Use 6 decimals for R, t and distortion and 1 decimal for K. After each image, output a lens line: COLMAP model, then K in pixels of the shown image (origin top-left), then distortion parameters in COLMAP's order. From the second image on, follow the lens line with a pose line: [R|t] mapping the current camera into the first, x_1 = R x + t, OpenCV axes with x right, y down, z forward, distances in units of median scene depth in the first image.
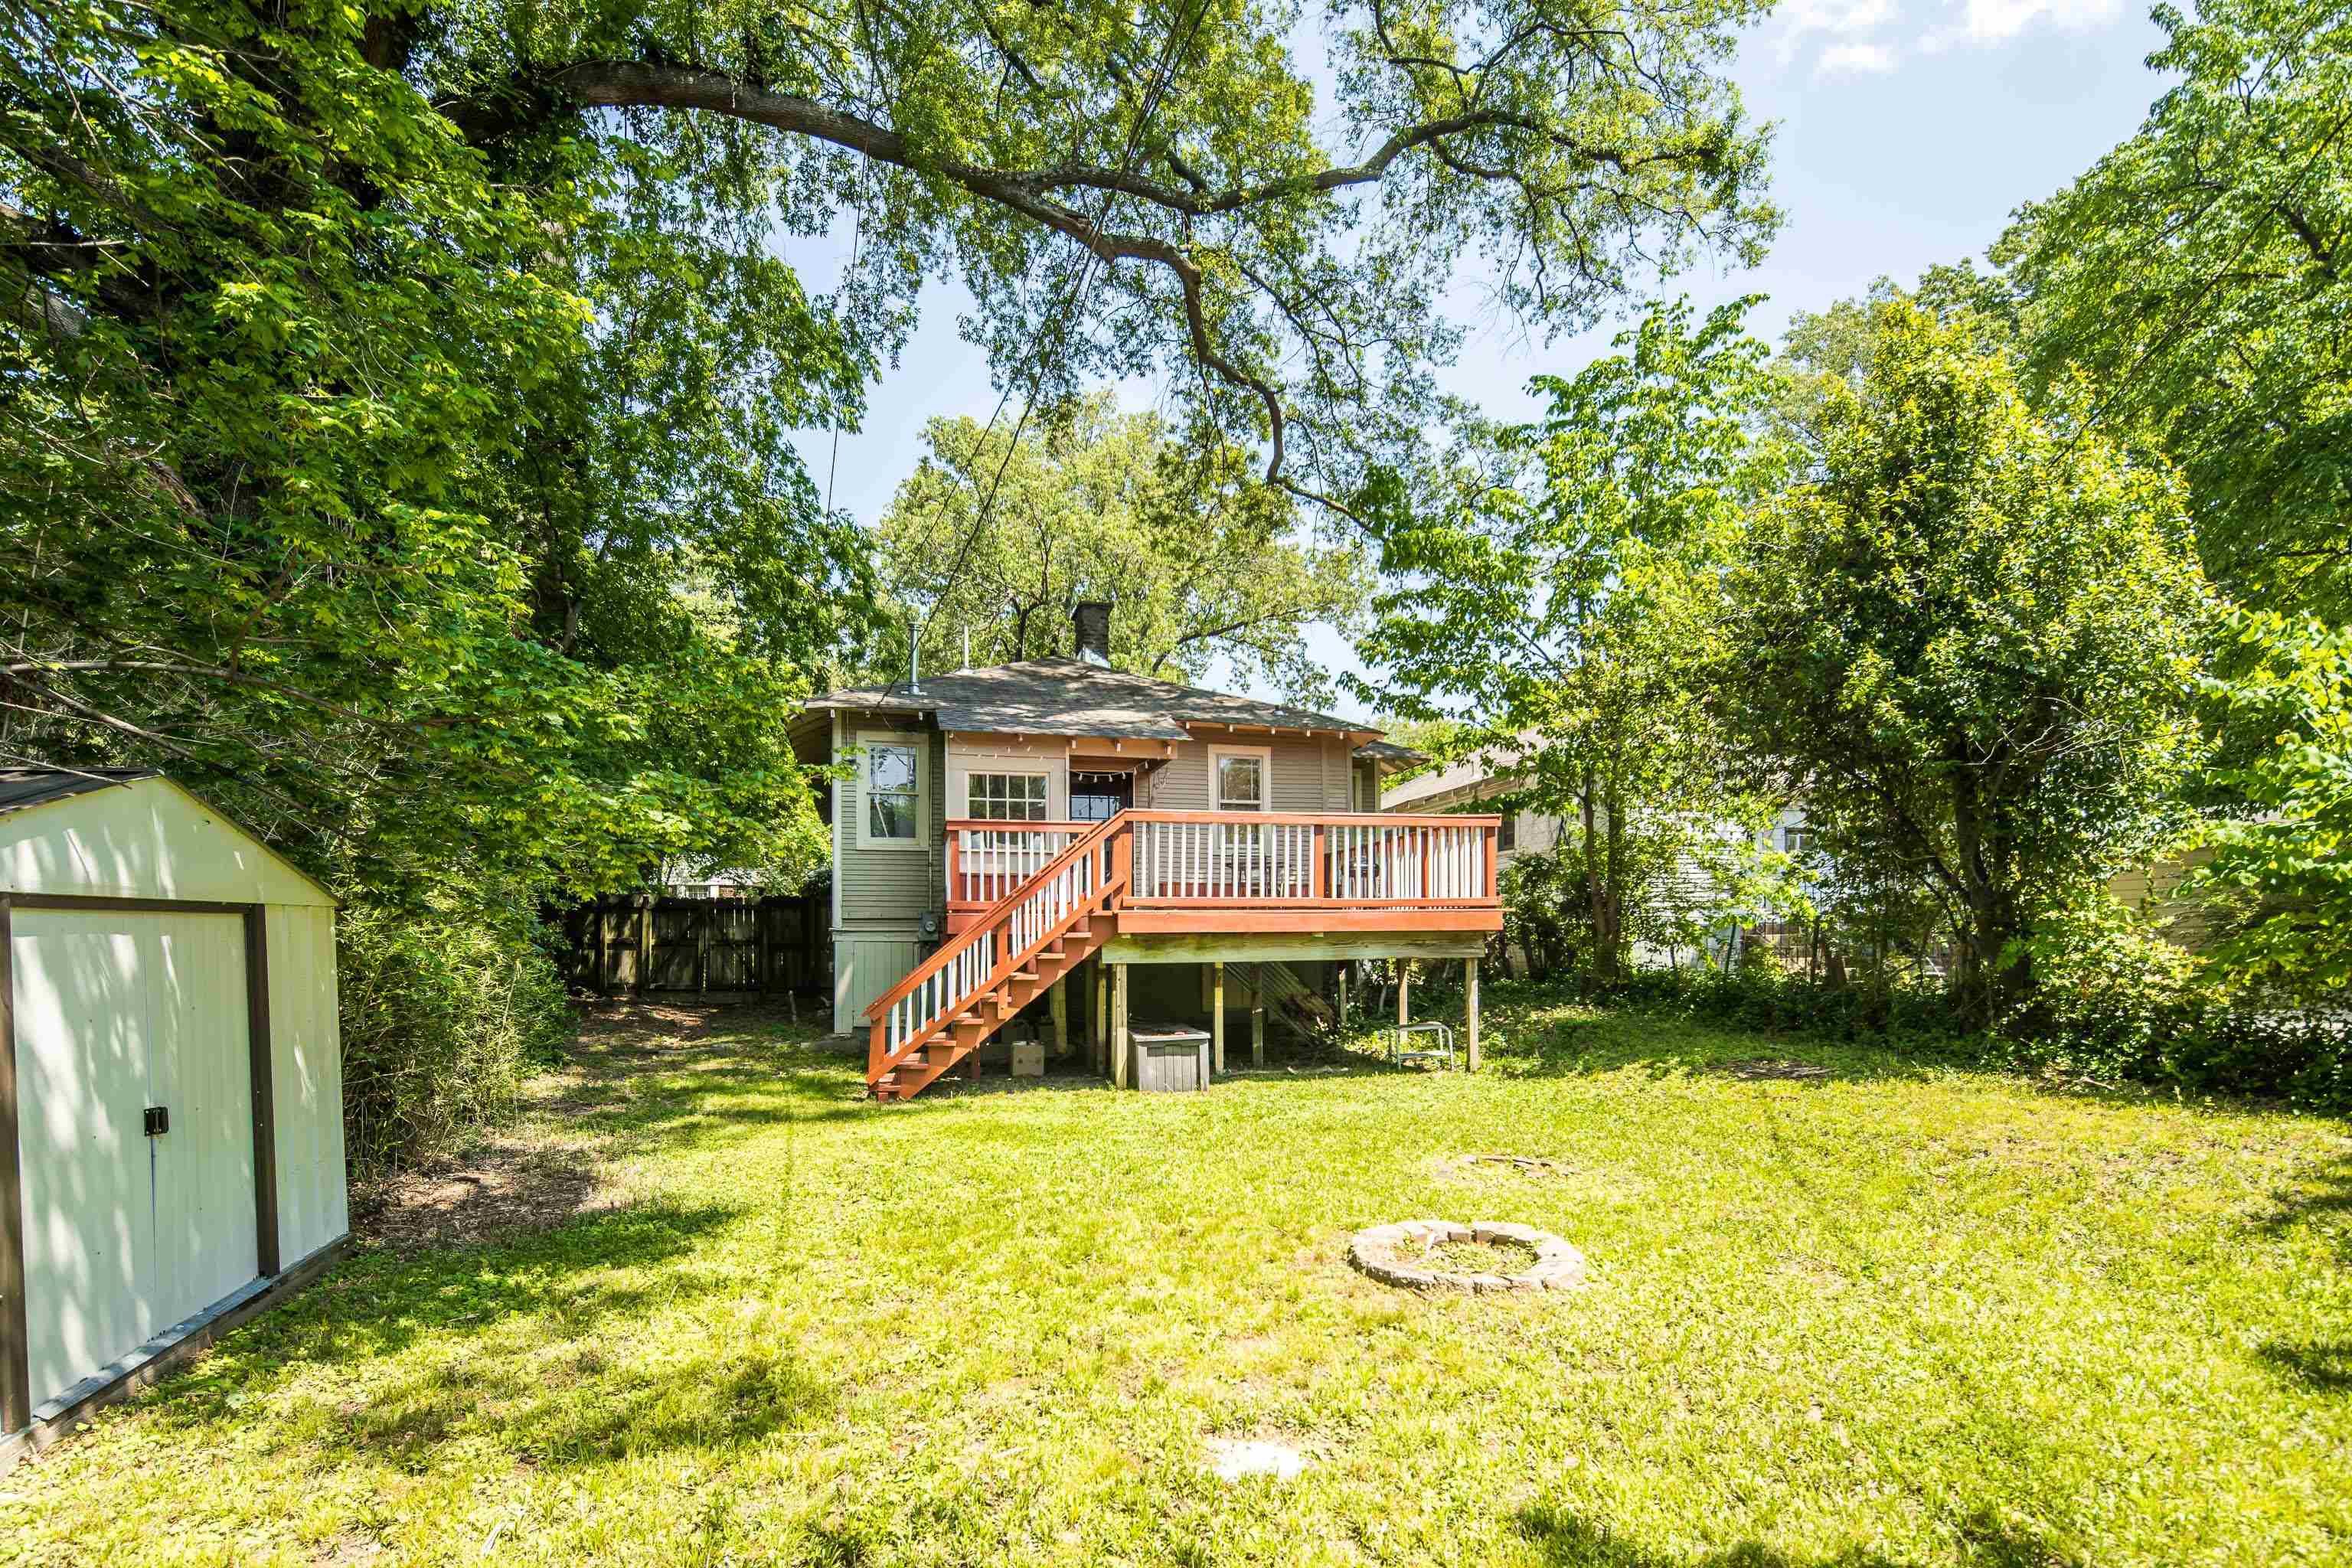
lens RADIAL K [[1164.0, 0, 1162.4], [0, 1164.0, 751.4], [0, 0, 1]] dist [0.001404, -0.001854]
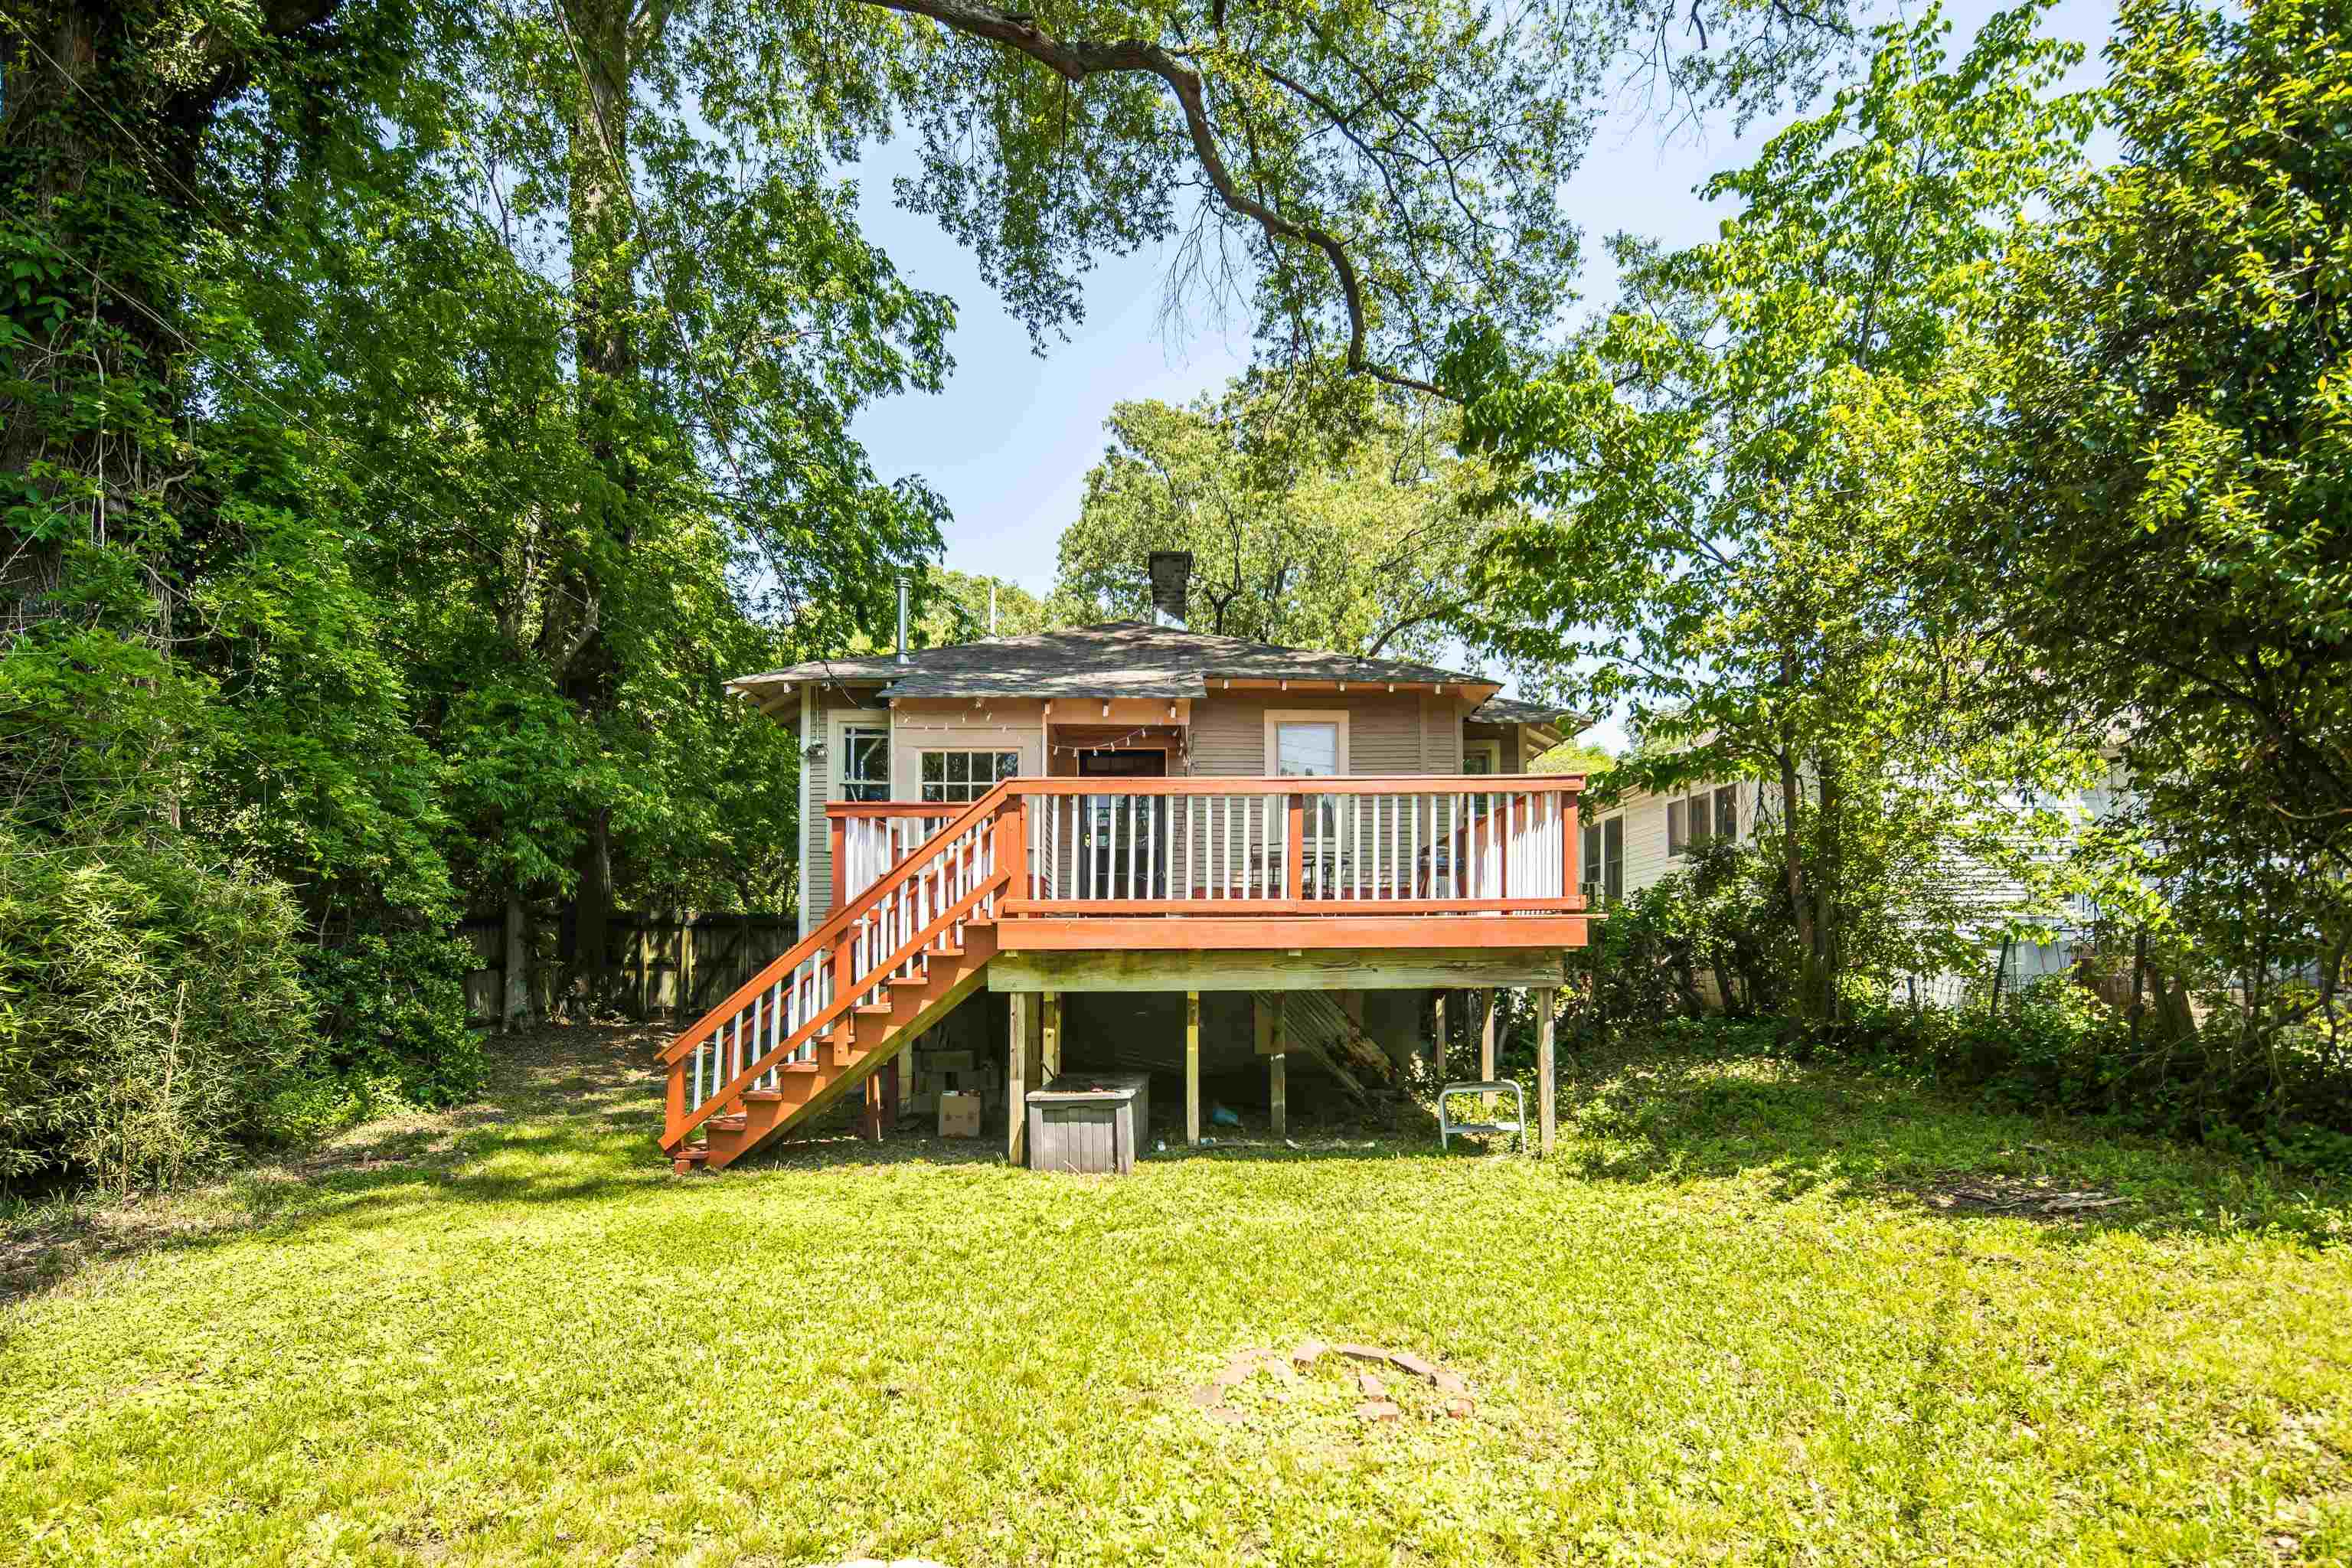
lens RADIAL K [[1188.1, 0, 1176.1], [0, 1188.1, 795.6], [0, 0, 1]] dist [-0.002151, -0.001861]
pose [[0.970854, -0.029810, -0.237809, 0.215251], [0.034431, 0.999290, 0.015297, 0.047183], [0.237185, -0.023039, 0.971191, 0.277622]]
